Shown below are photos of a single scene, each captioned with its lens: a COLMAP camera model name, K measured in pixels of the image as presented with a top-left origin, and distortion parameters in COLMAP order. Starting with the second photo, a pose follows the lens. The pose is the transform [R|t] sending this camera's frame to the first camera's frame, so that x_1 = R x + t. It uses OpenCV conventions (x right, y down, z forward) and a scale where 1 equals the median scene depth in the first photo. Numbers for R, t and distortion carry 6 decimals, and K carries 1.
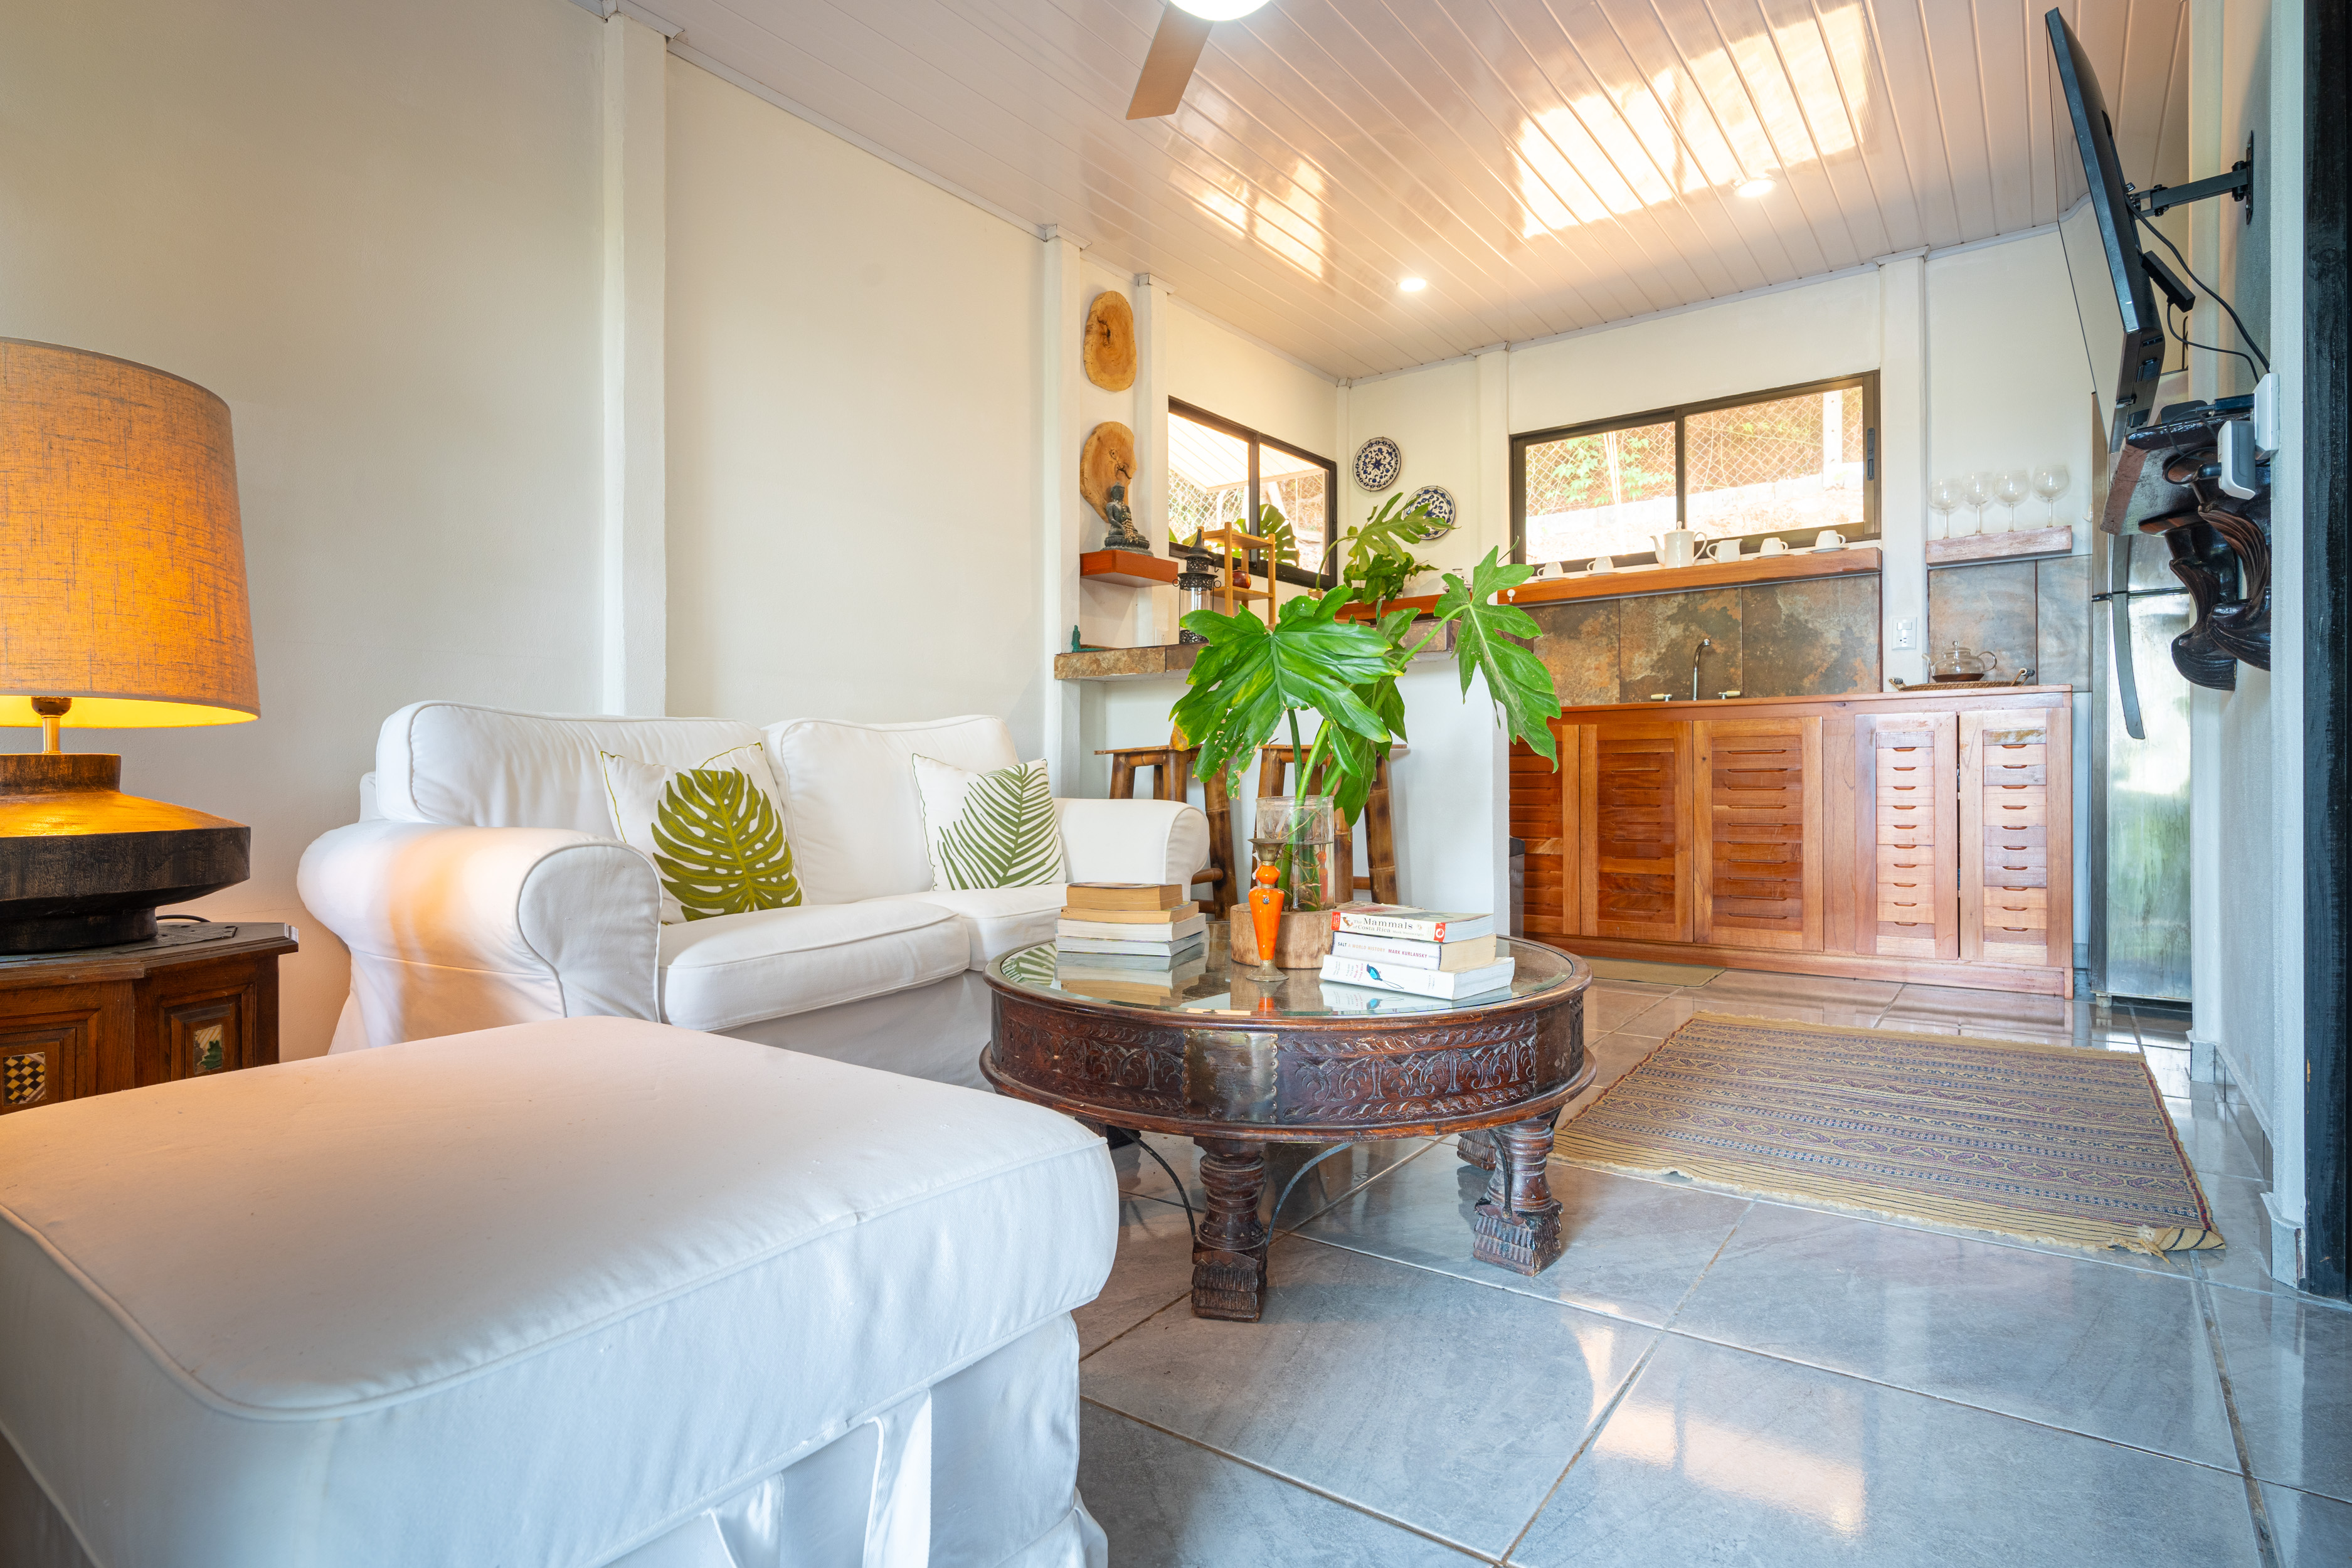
lens RADIAL K [[1192.5, 0, 1161.8], [0, 1192.5, 781.8], [0, 0, 1]] dist [0.005604, -0.000137]
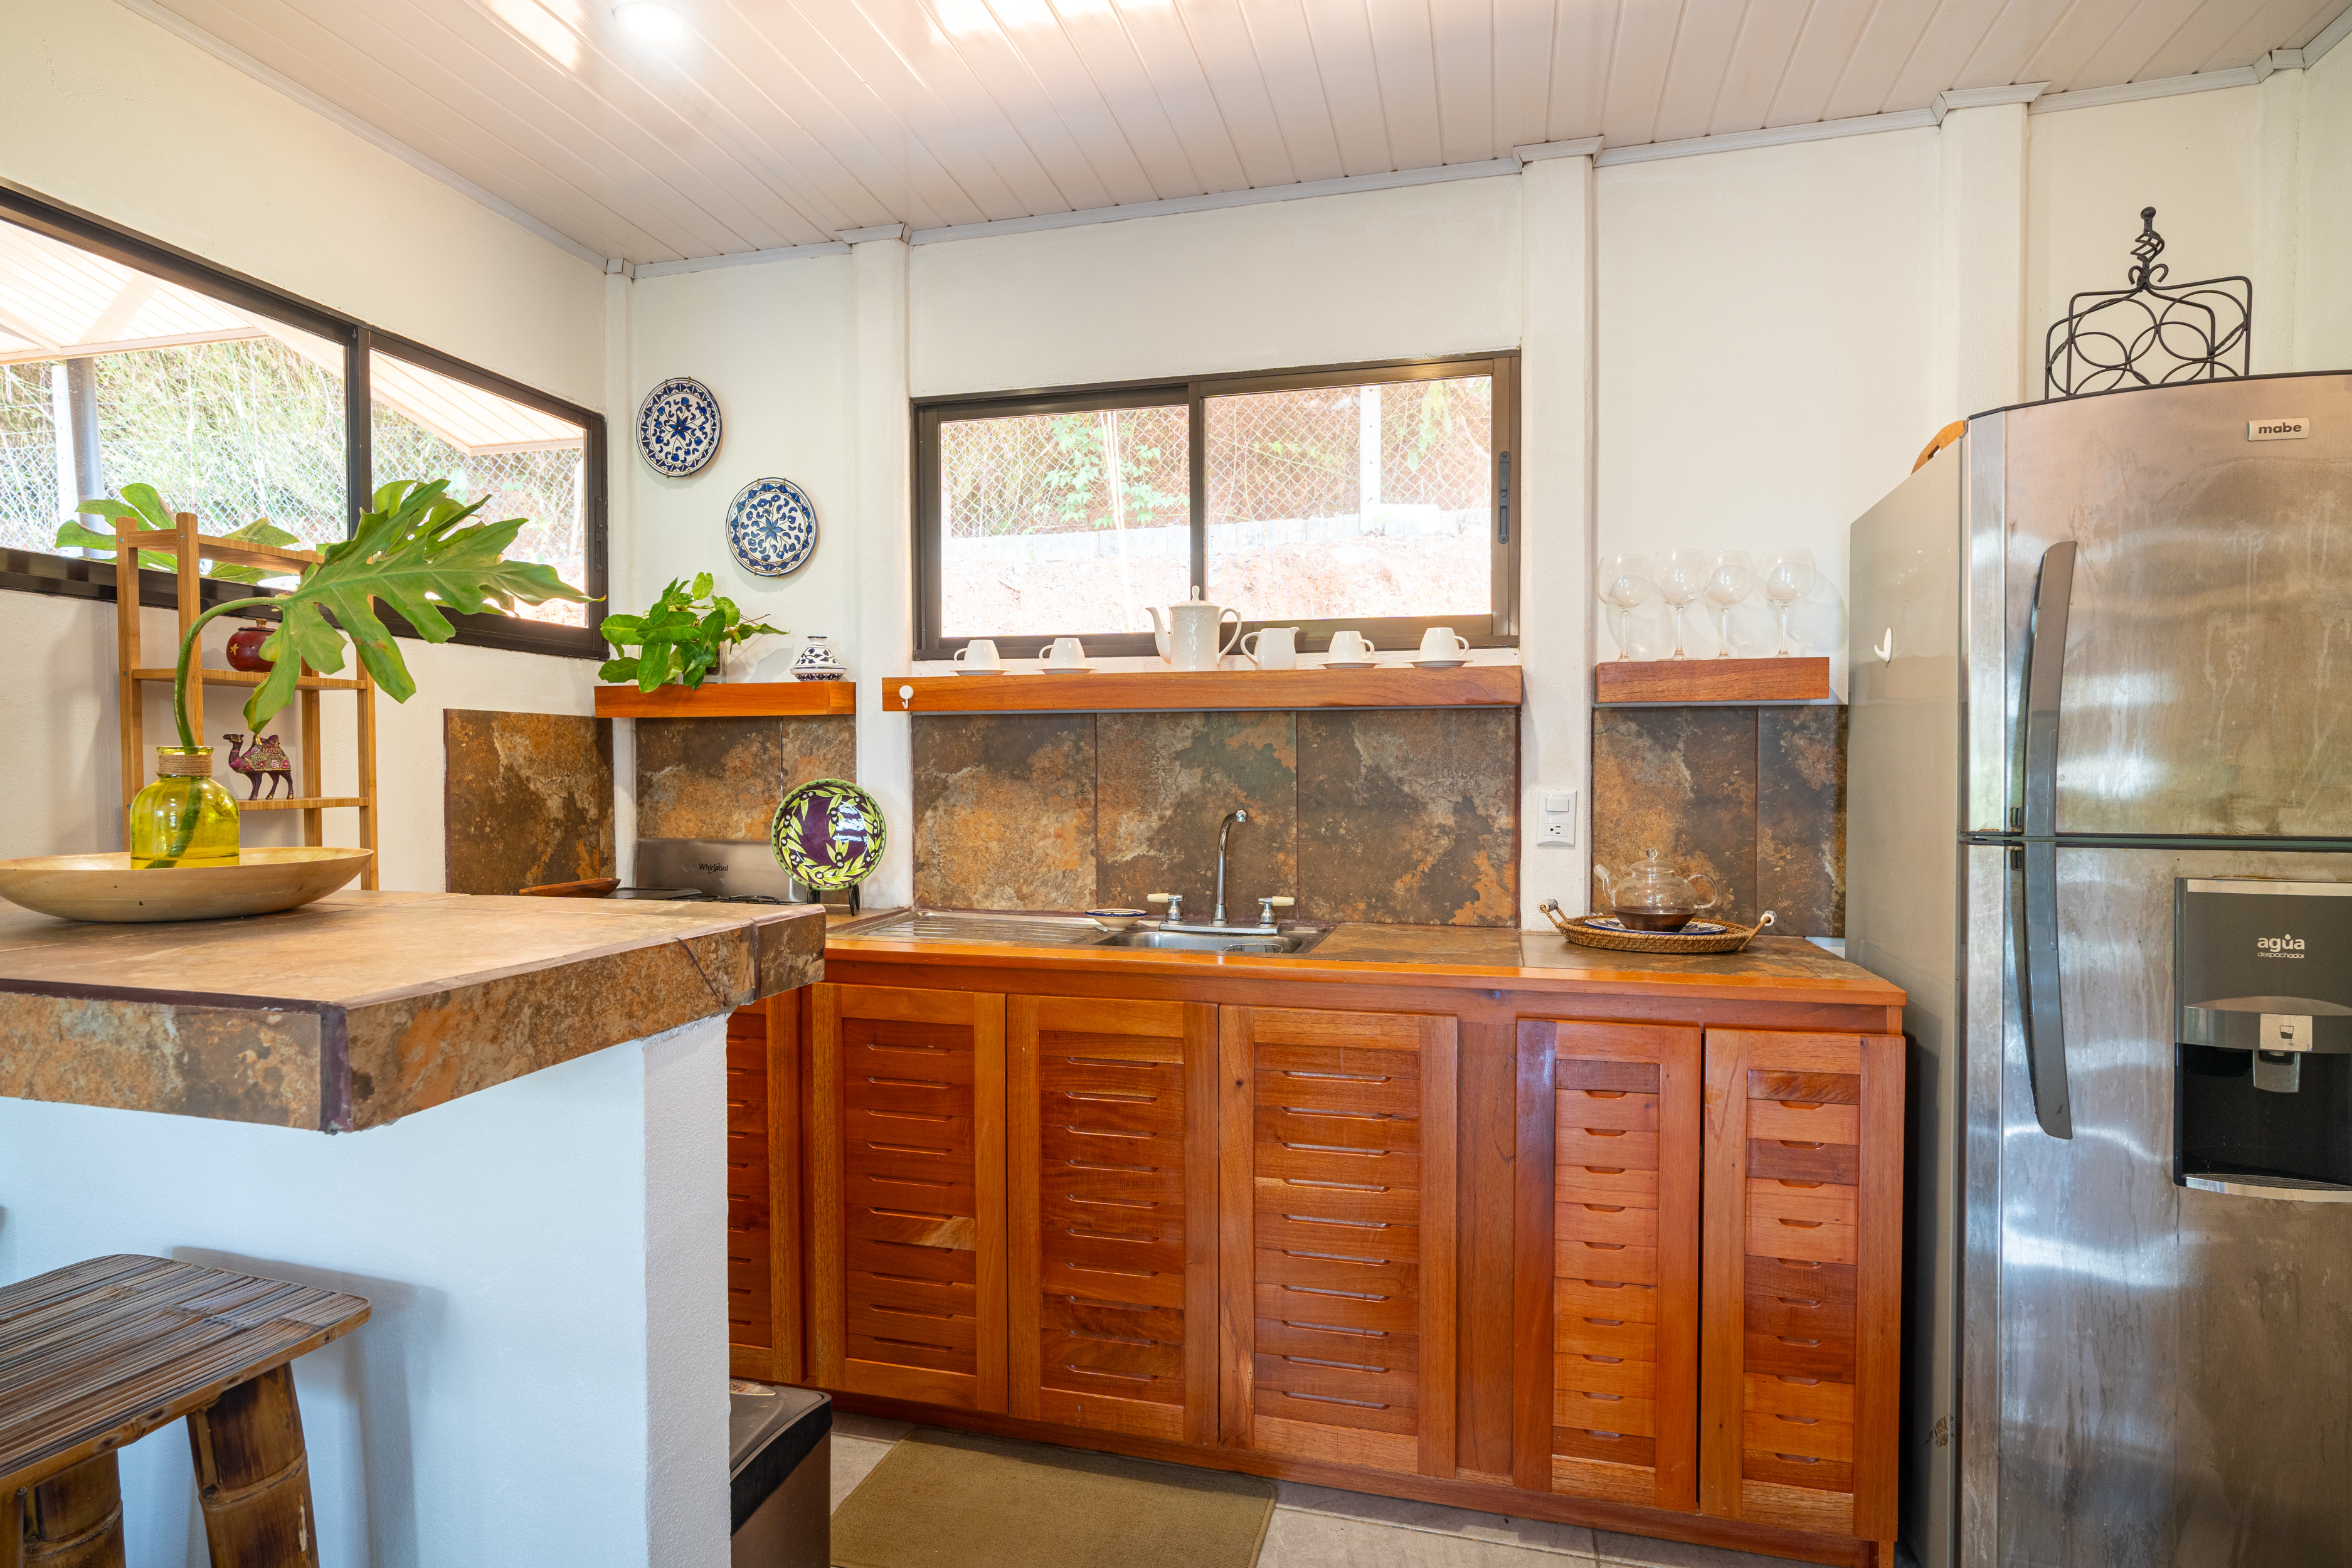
lens RADIAL K [[1287.8, 0, 1183.9], [0, 1287.8, 787.9], [0, 0, 1]] dist [-0.012642, 0.000101]
pose [[0.921362, 0.006562, 0.388651, 0.191168], [-0.003087, 0.999949, -0.009565, -0.114474], [-0.388694, 0.007613, 0.921335, 0.438871]]
